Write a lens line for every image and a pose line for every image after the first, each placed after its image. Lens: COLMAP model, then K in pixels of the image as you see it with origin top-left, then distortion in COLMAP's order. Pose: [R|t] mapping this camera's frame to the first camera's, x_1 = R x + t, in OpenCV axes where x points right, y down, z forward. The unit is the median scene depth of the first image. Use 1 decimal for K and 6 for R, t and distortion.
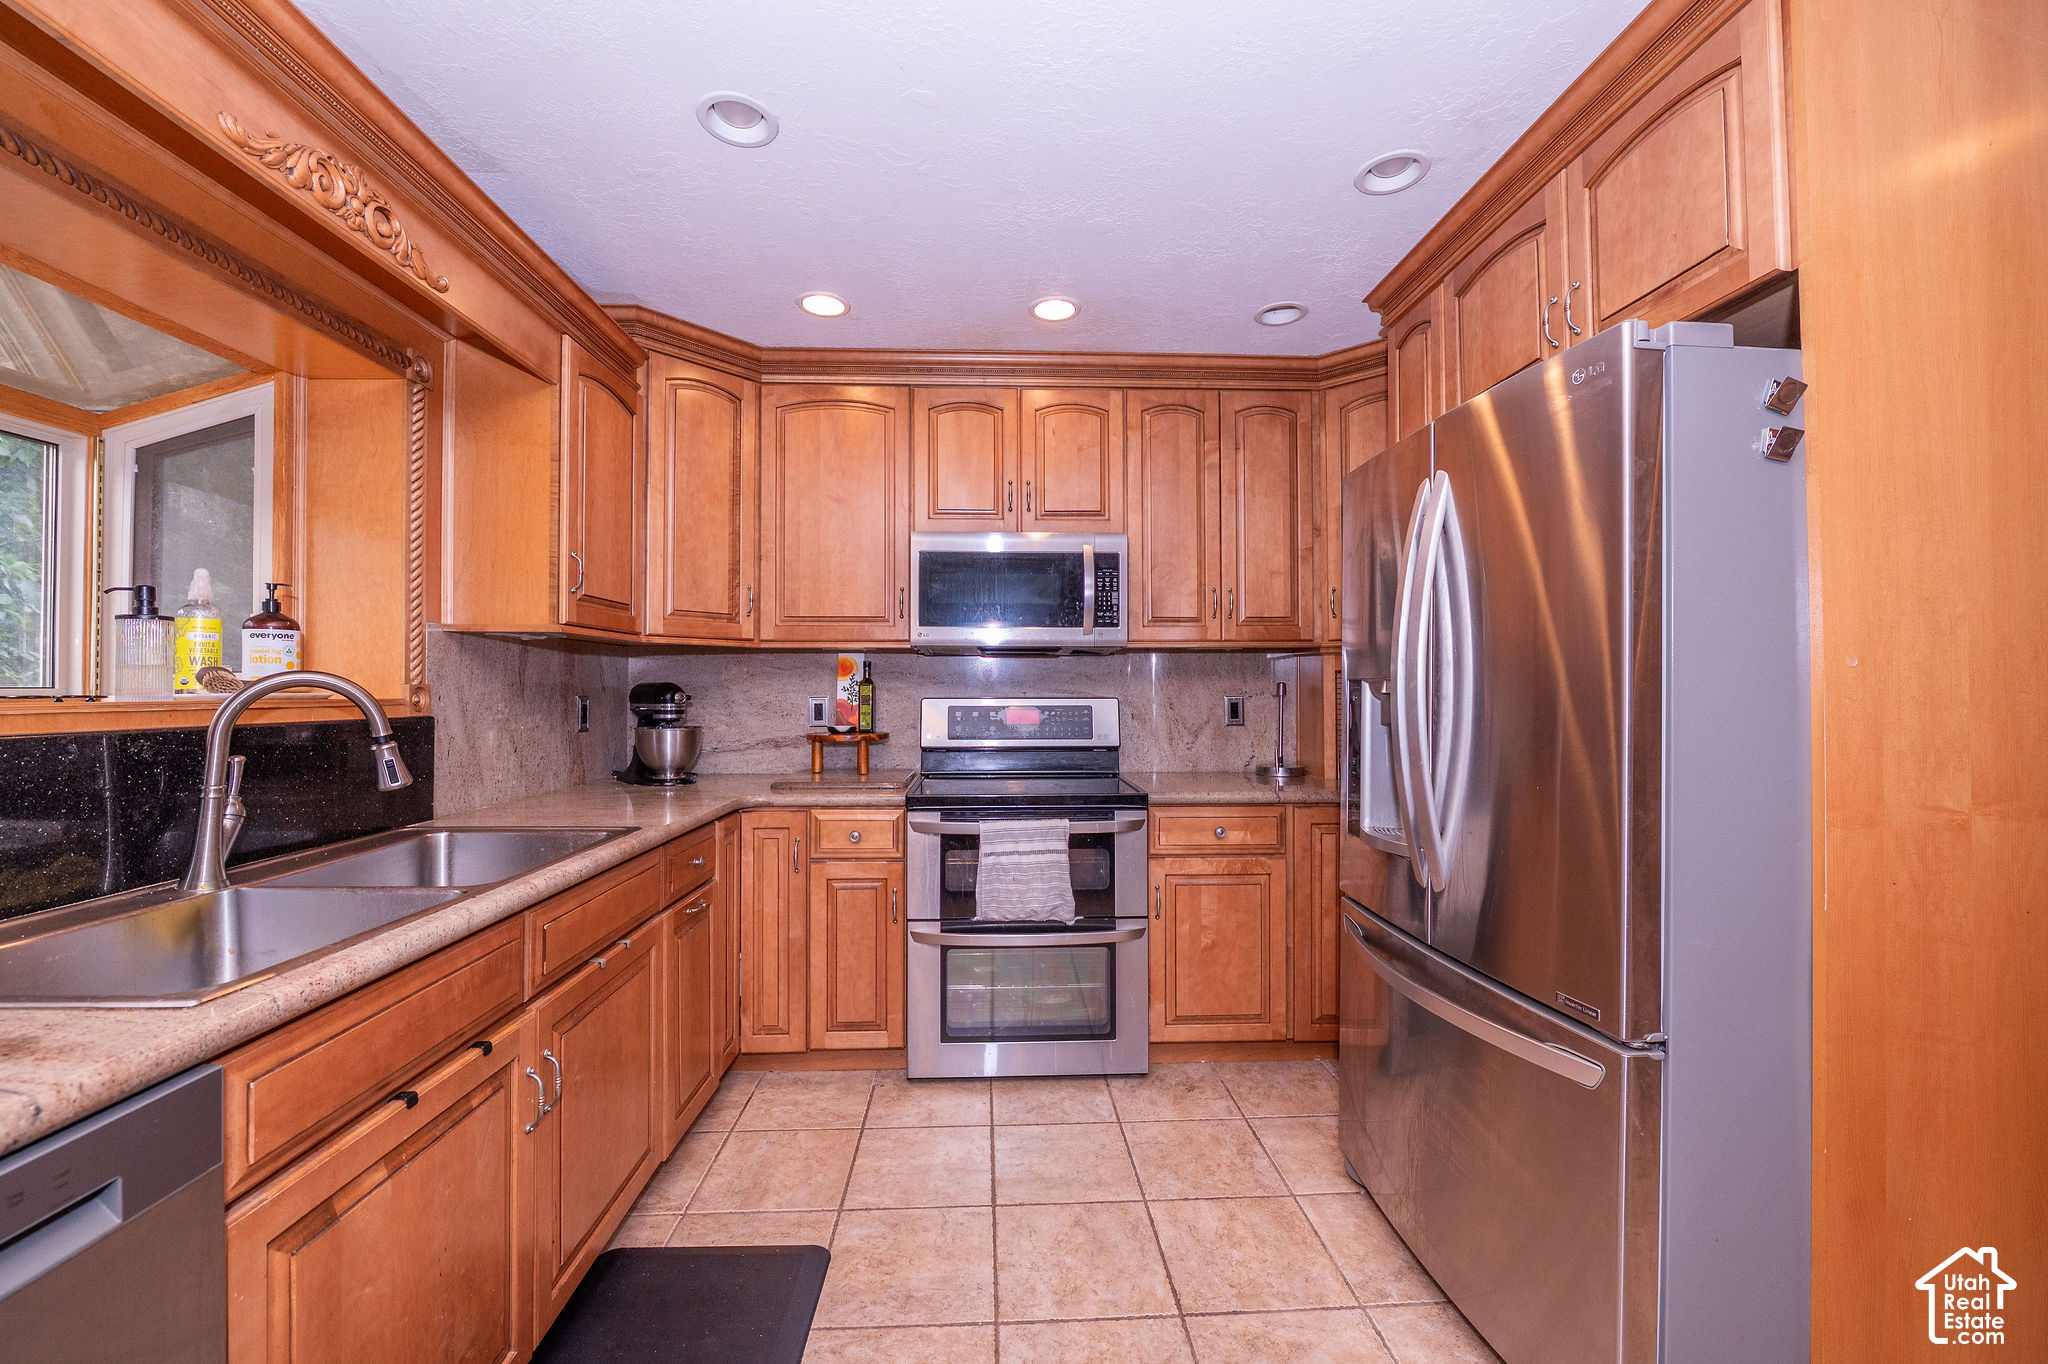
lens RADIAL K [[648.3, 0, 1017.9], [0, 648.3, 673.6], [0, 0, 1]] dist [-0.003920, -0.000932]
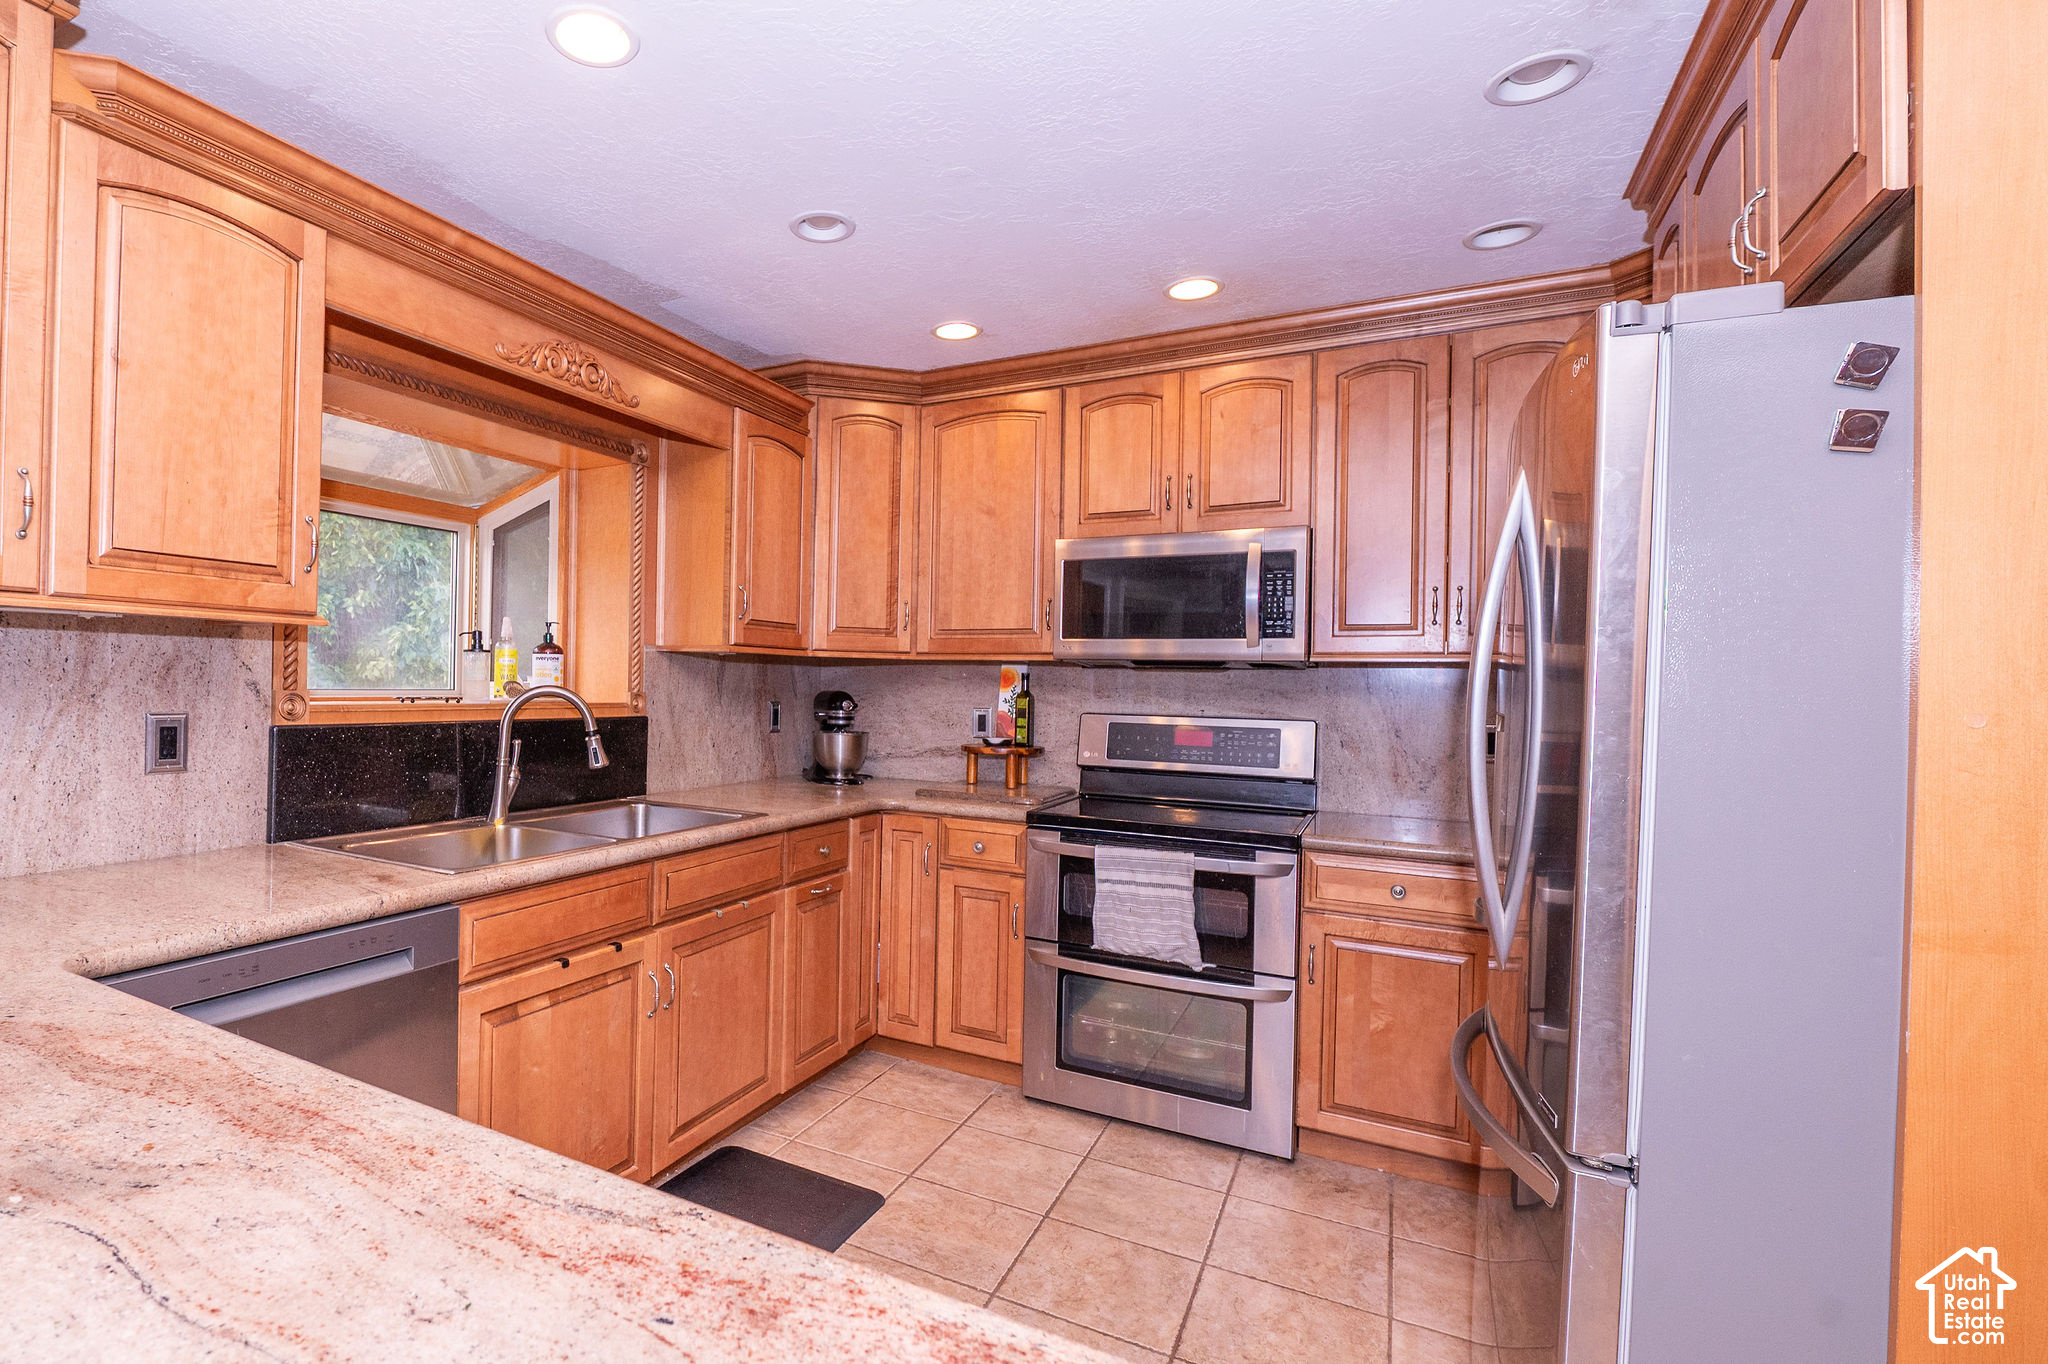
lens RADIAL K [[796.2, 0, 1021.3], [0, 796.2, 681.6], [0, 0, 1]] dist [-0.004364, 0.000075]
pose [[0.912811, 0.020288, -0.407877, 0.333589], [-0.016883, 0.999786, 0.011946, -0.027247], [0.408033, -0.004018, 0.912959, -0.123752]]
